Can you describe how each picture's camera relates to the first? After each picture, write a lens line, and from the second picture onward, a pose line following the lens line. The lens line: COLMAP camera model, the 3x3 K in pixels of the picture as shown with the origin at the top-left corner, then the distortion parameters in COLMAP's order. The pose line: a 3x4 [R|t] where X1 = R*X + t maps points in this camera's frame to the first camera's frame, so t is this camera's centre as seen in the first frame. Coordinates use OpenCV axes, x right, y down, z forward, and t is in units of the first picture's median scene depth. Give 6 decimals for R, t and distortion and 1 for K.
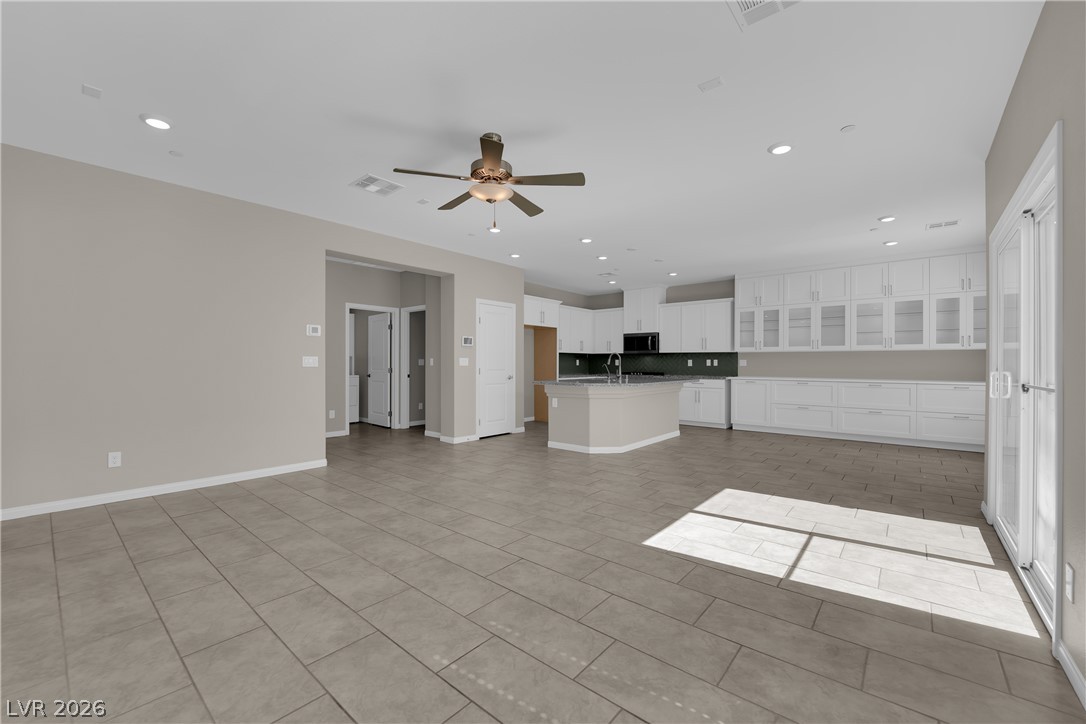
lens RADIAL K [[438.0, 0, 537.6], [0, 438.0, 361.8], [0, 0, 1]] dist [-0.012539, -0.000085]
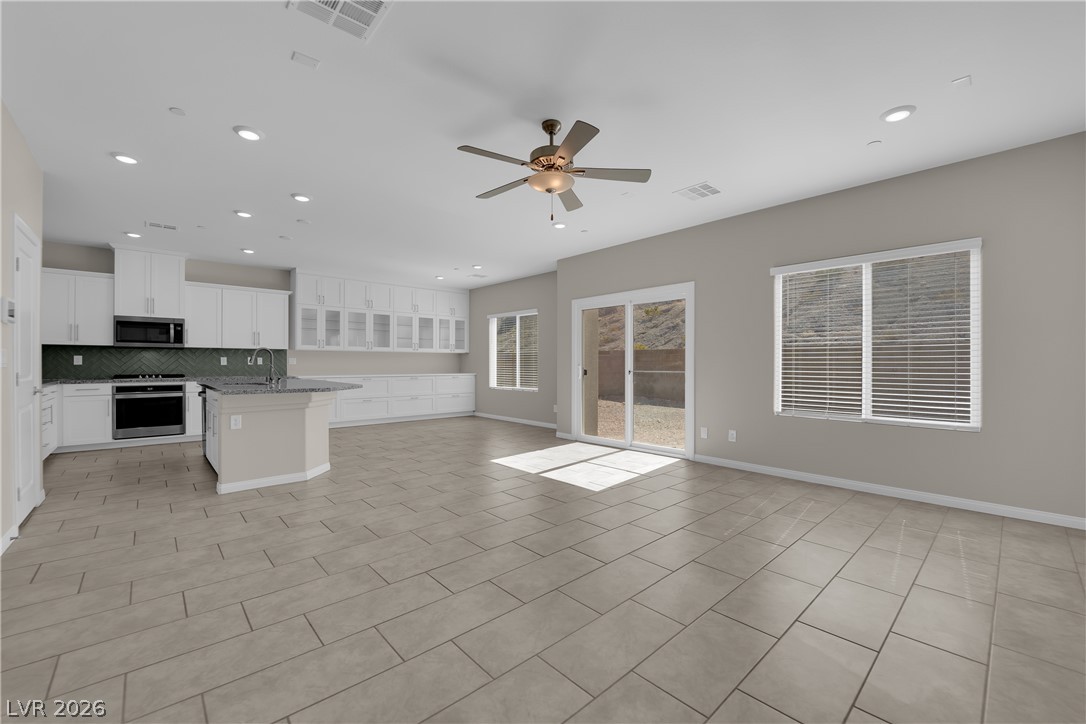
lens RADIAL K [[438.0, 0, 537.7], [0, 438.0, 364.6], [0, 0, 1]] dist [-0.012539, -0.000085]
pose [[0.131677, -0.006799, 0.991269, -0.447151], [-0.005798, 0.999954, 0.007629, -0.000322], [-0.991276, -0.006752, 0.131631, 0.383501]]
